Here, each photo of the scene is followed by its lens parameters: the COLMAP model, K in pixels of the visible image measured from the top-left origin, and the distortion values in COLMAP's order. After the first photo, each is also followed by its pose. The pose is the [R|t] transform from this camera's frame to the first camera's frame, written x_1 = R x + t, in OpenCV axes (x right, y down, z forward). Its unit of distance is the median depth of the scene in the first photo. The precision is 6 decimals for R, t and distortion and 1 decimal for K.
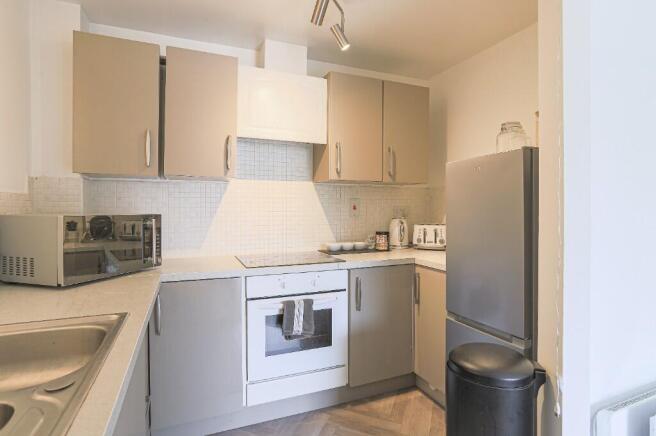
lens RADIAL K [[338.3, 0, 327.3], [0, 338.3, 211.1], [0, 0, 1]] dist [-0.026416, 0.000089]
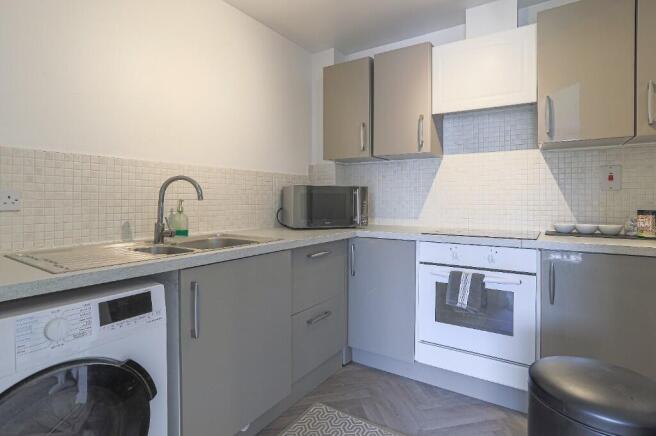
lens RADIAL K [[341.8, 0, 327.0], [0, 341.8, 194.1], [0, 0, 1]] dist [-0.000476, 0.000025]
pose [[0.563751, -0.007835, -0.825908, 0.462270], [-0.007836, 0.999859, -0.014834, 0.054226], [0.825908, 0.014834, 0.563610, 0.113551]]
